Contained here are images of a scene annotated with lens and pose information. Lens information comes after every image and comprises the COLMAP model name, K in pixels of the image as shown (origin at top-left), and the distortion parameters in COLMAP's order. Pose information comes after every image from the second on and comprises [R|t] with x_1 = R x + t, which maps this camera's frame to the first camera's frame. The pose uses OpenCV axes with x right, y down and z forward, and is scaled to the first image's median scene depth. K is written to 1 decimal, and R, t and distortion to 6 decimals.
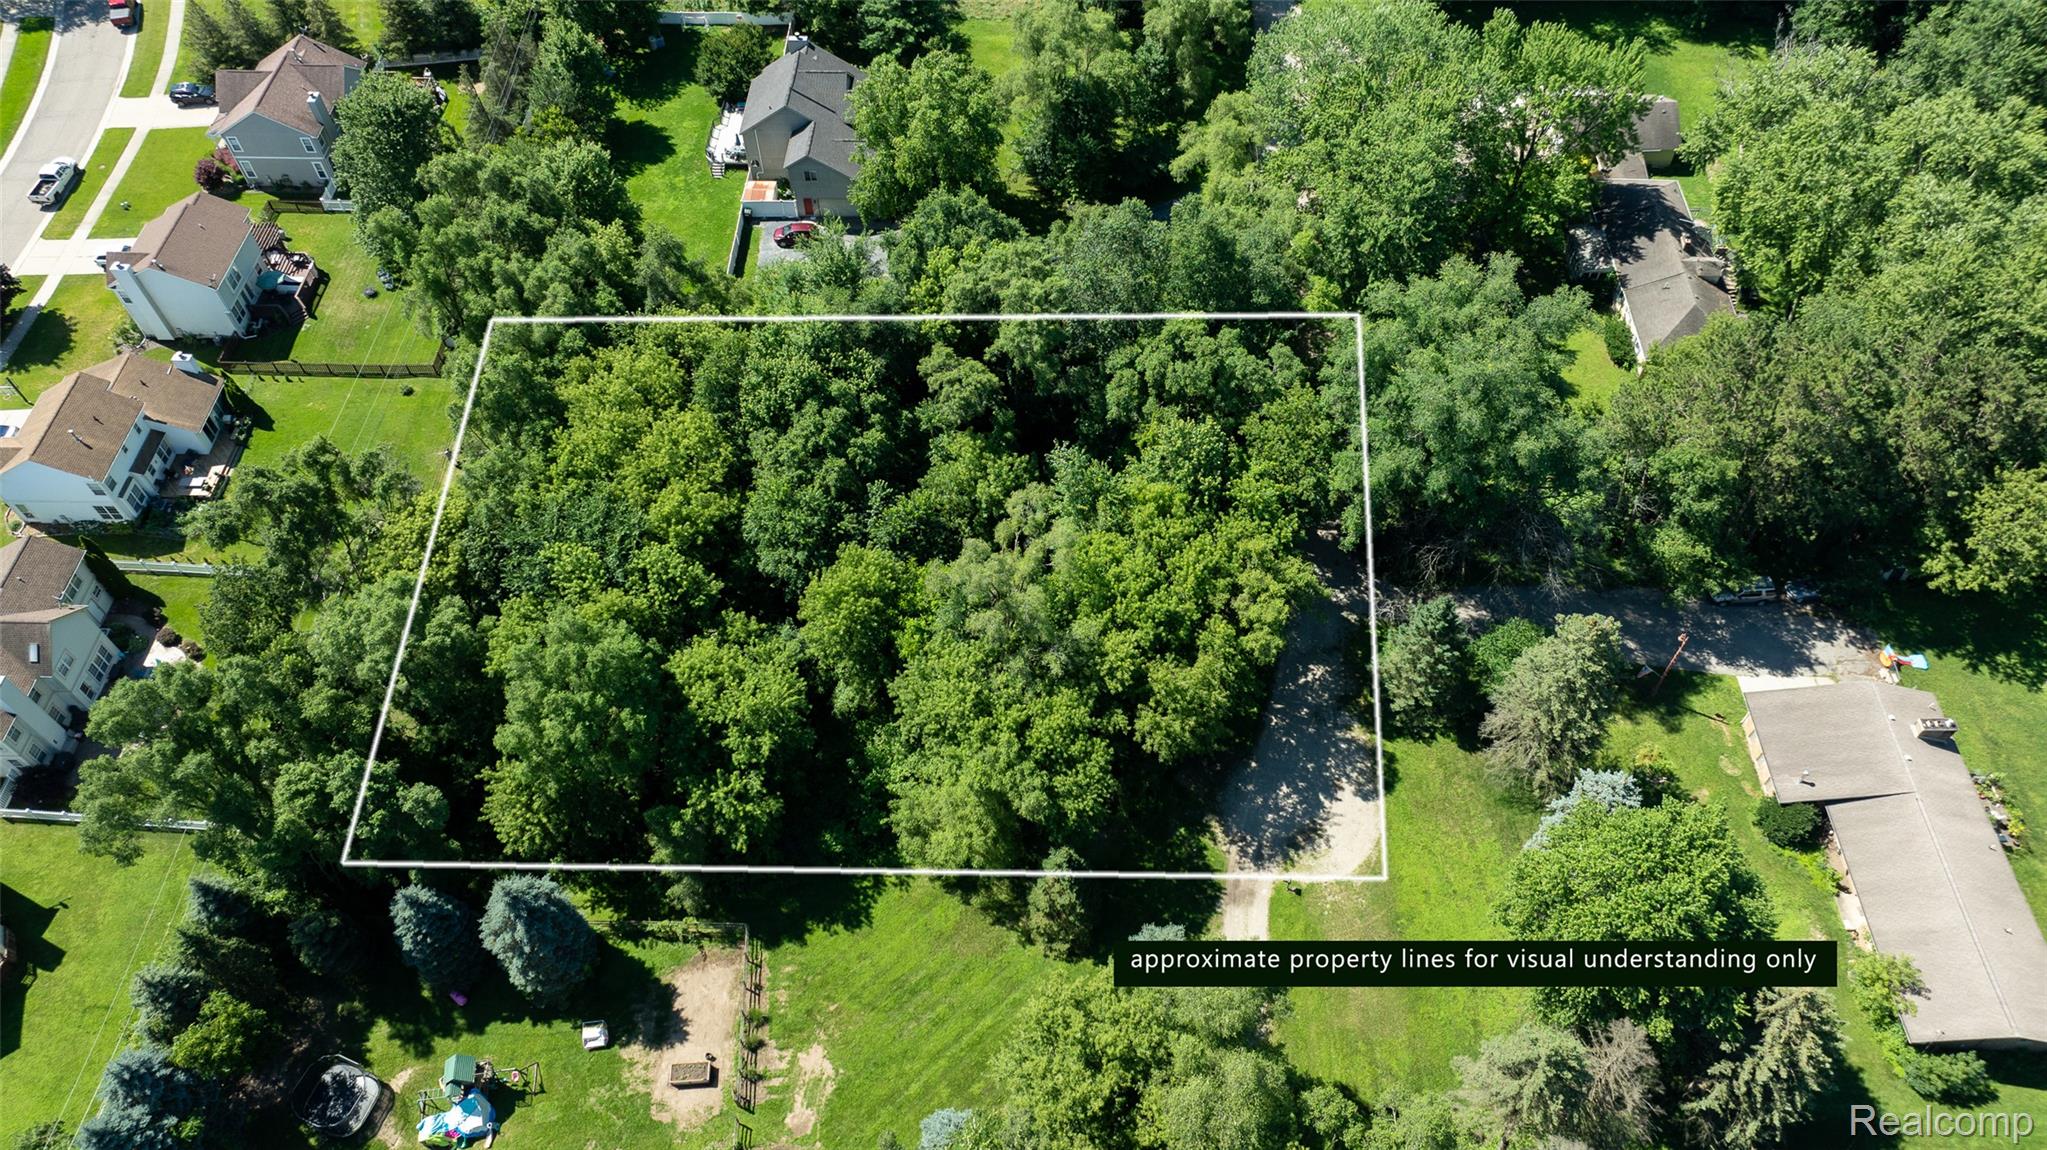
lens RADIAL K [[1431.6, 0, 1038.8], [0, 1431.6, 575.1], [0, 0, 1]] dist [-0.020374, -0.001186]
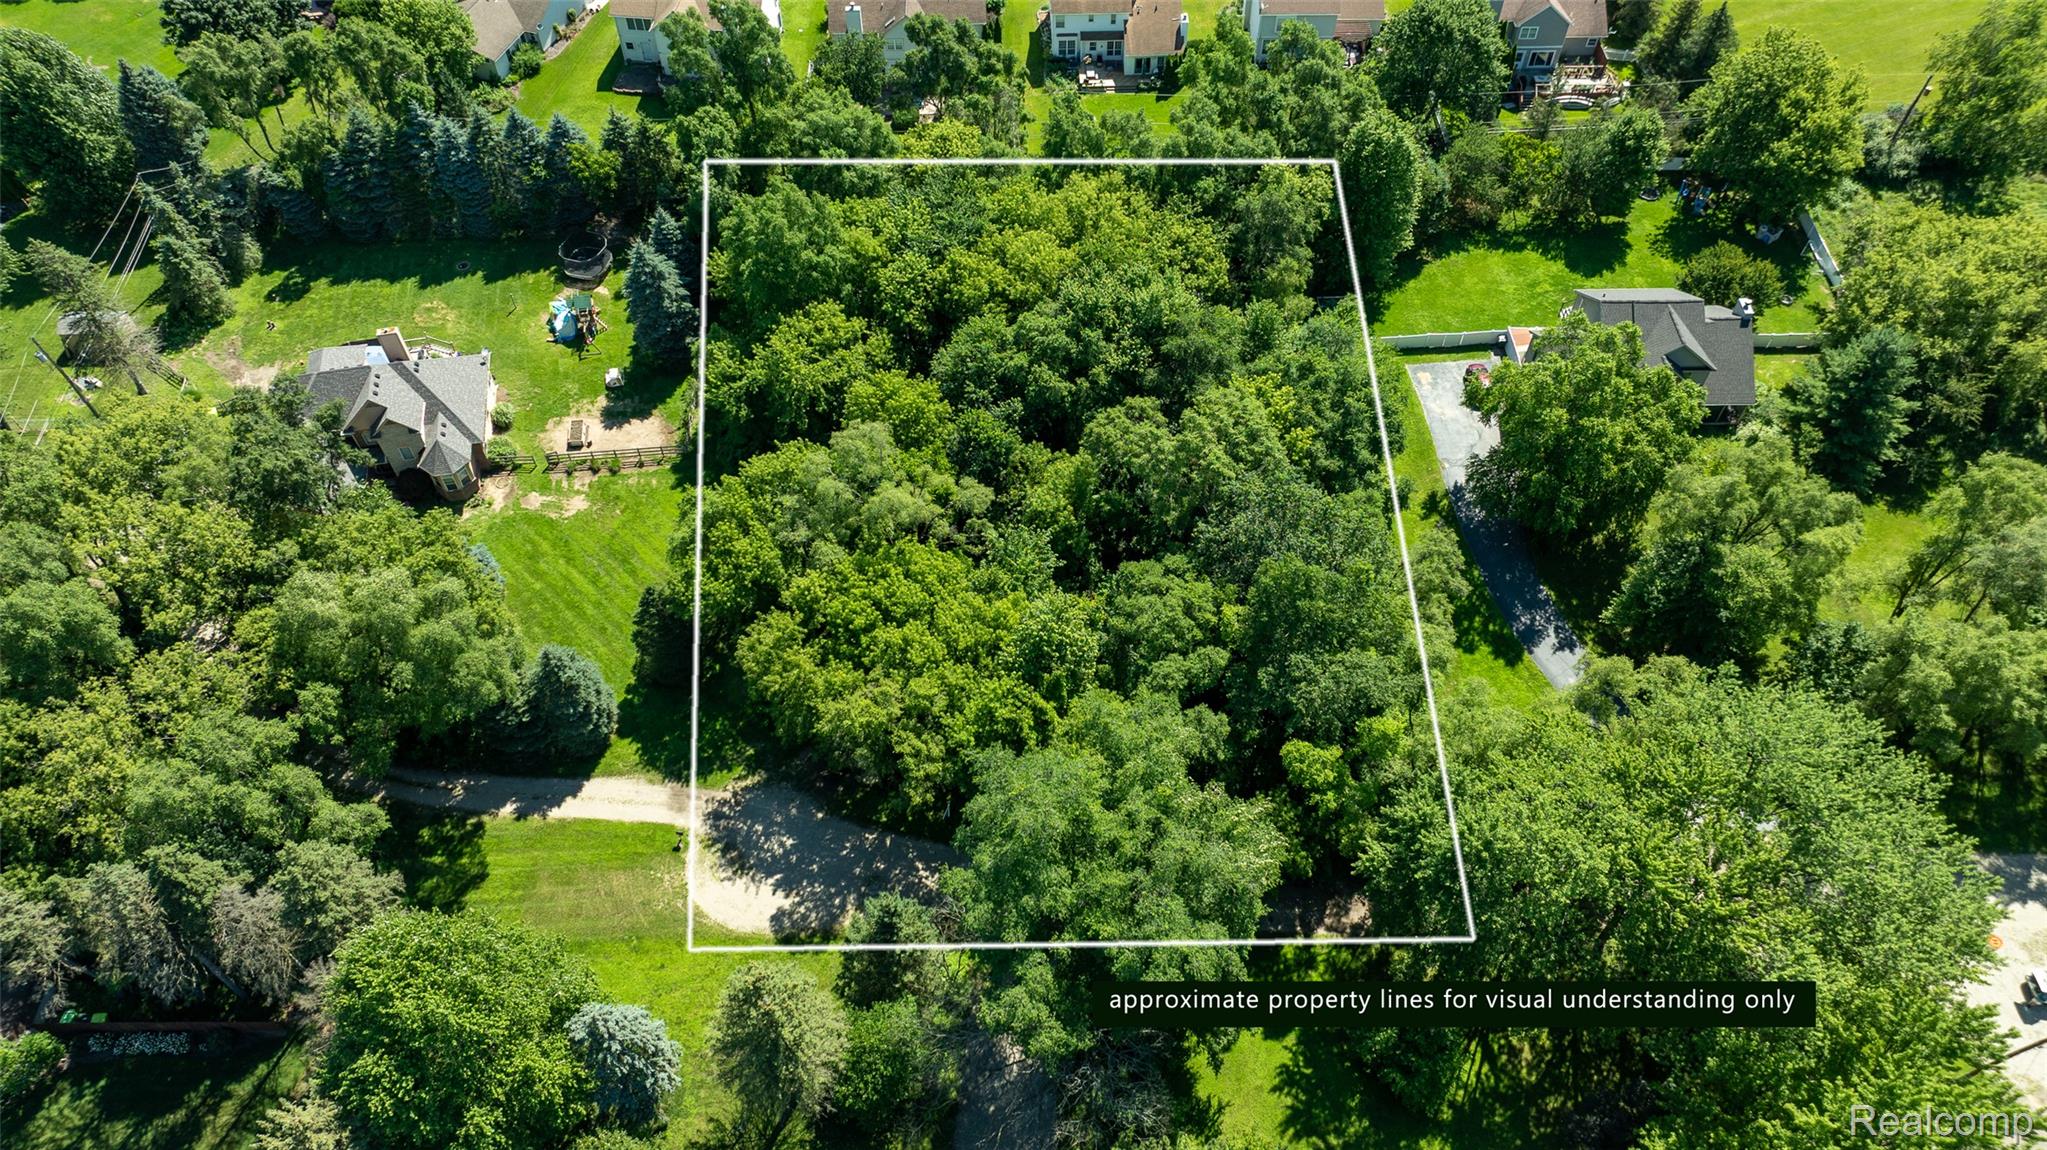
lens RADIAL K [[1431.6, 0, 1038.8], [0, 1431.6, 575.1], [0, 0, 1]] dist [-0.020374, -0.001186]
pose [[0.054475, 0.807585, -0.587230, 0.626606], [-0.804769, 0.383645, 0.452950, -0.518840], [0.591084, 0.447910, 0.670818, 0.365641]]
